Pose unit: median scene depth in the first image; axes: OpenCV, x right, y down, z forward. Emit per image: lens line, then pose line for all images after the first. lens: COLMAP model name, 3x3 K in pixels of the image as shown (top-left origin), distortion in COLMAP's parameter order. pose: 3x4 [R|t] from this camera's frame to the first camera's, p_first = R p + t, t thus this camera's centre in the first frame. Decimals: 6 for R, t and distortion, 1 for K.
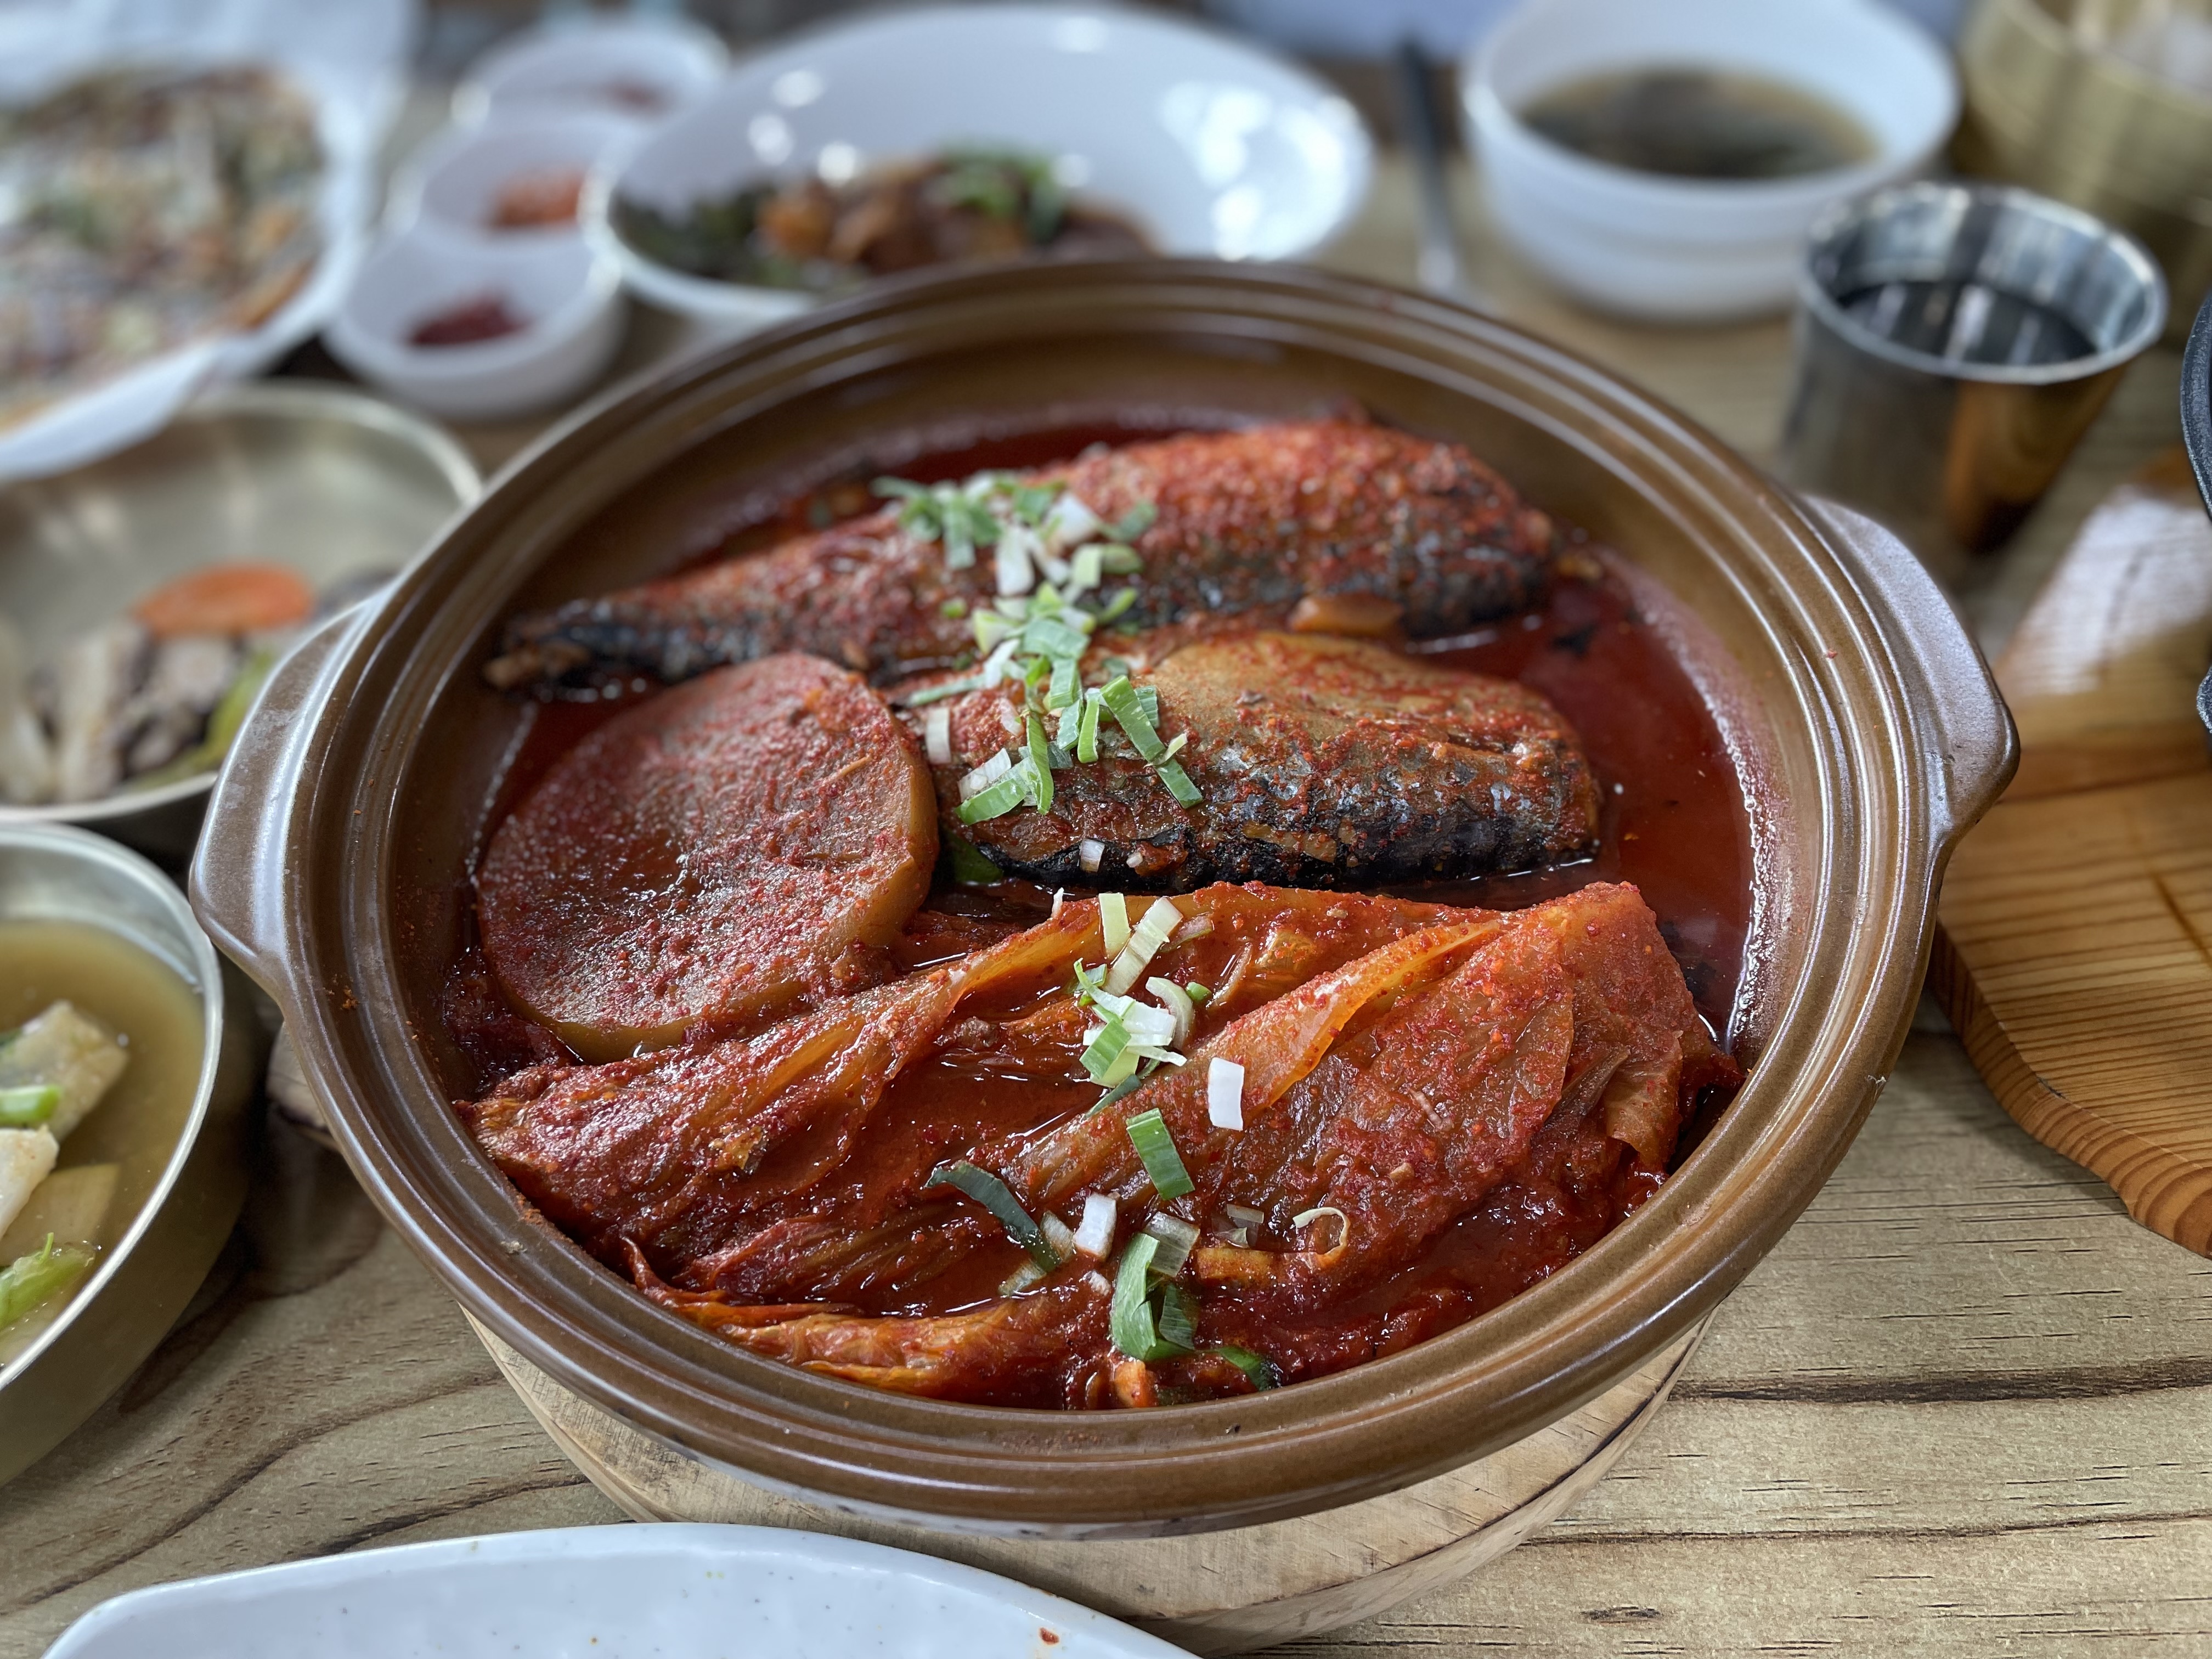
lens RADIAL K [[1649.7, 0, 1112.6], [0, 1649.7, 836.8], [0, 0, 1]] dist [0.077615, -0.122516]
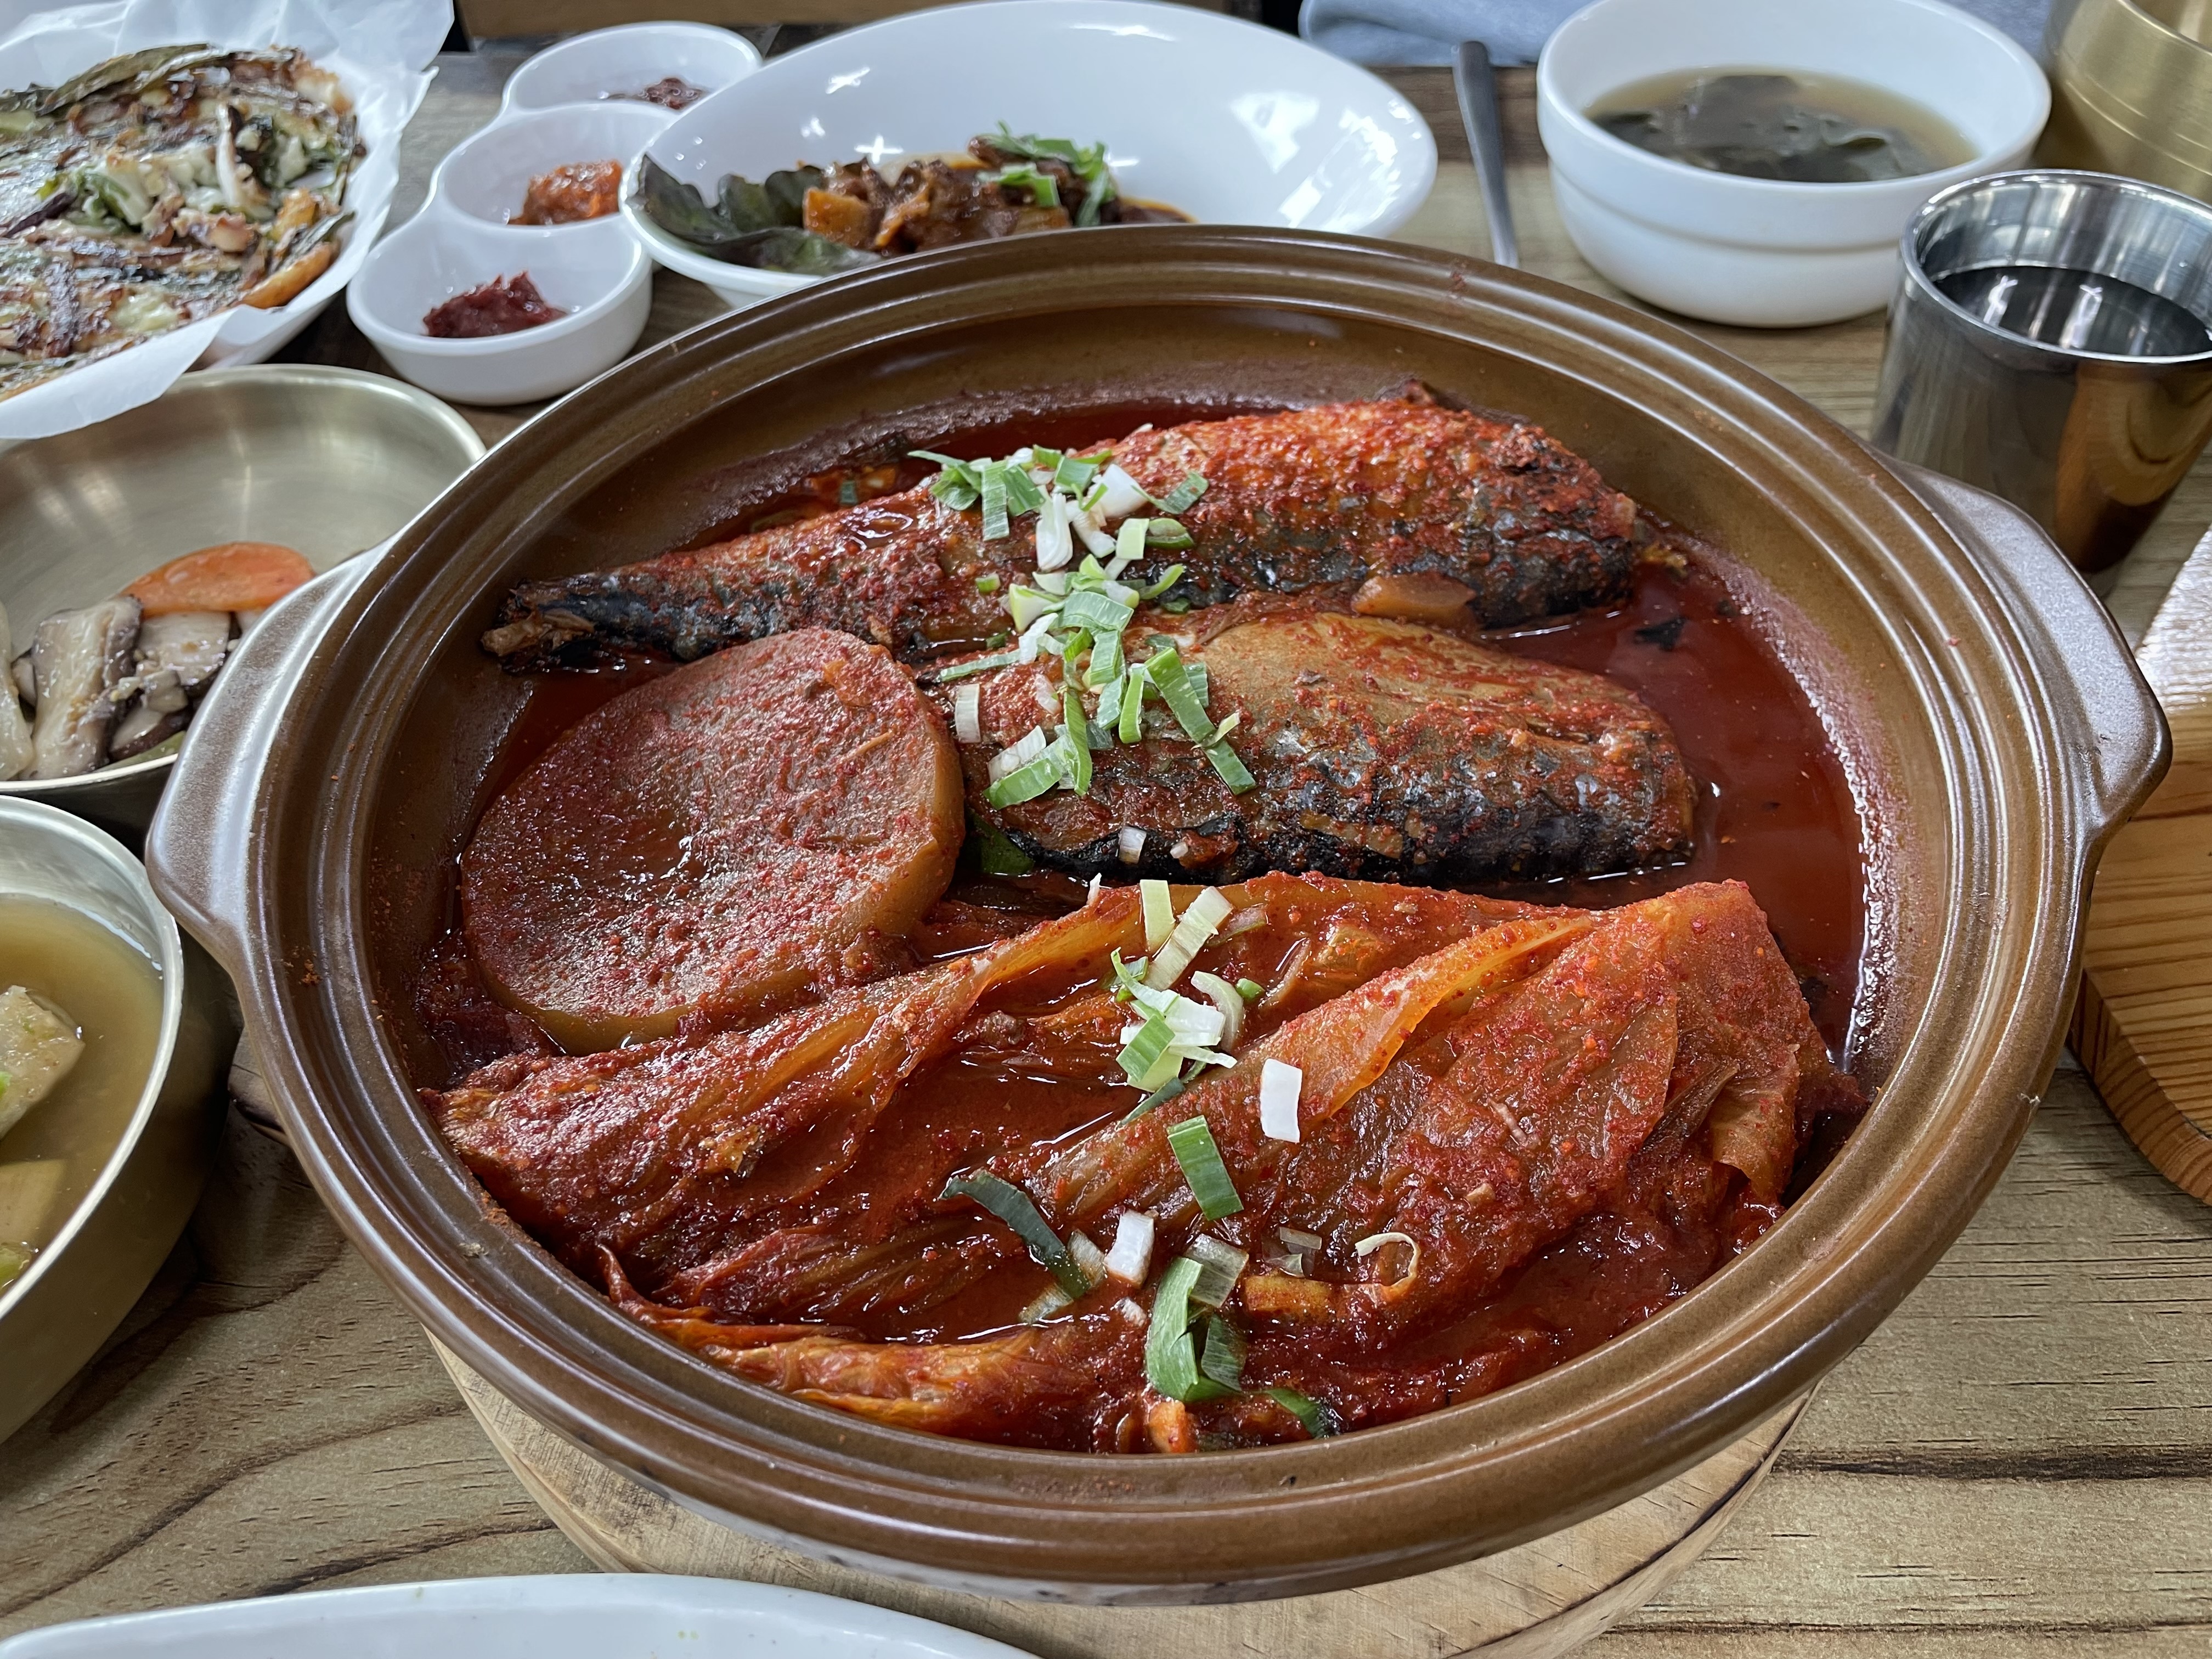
lens RADIAL K [[1657.7, 0, 1106.0], [0, 1657.7, 829.5], [0, 0, 1]] dist [0.073089, -0.117410]
pose [[0.999533, 0.022163, -0.021049, -0.008713], [-0.023121, 0.998655, -0.046412, 0.049273], [0.019992, 0.046877, 0.998701, 0.093722]]
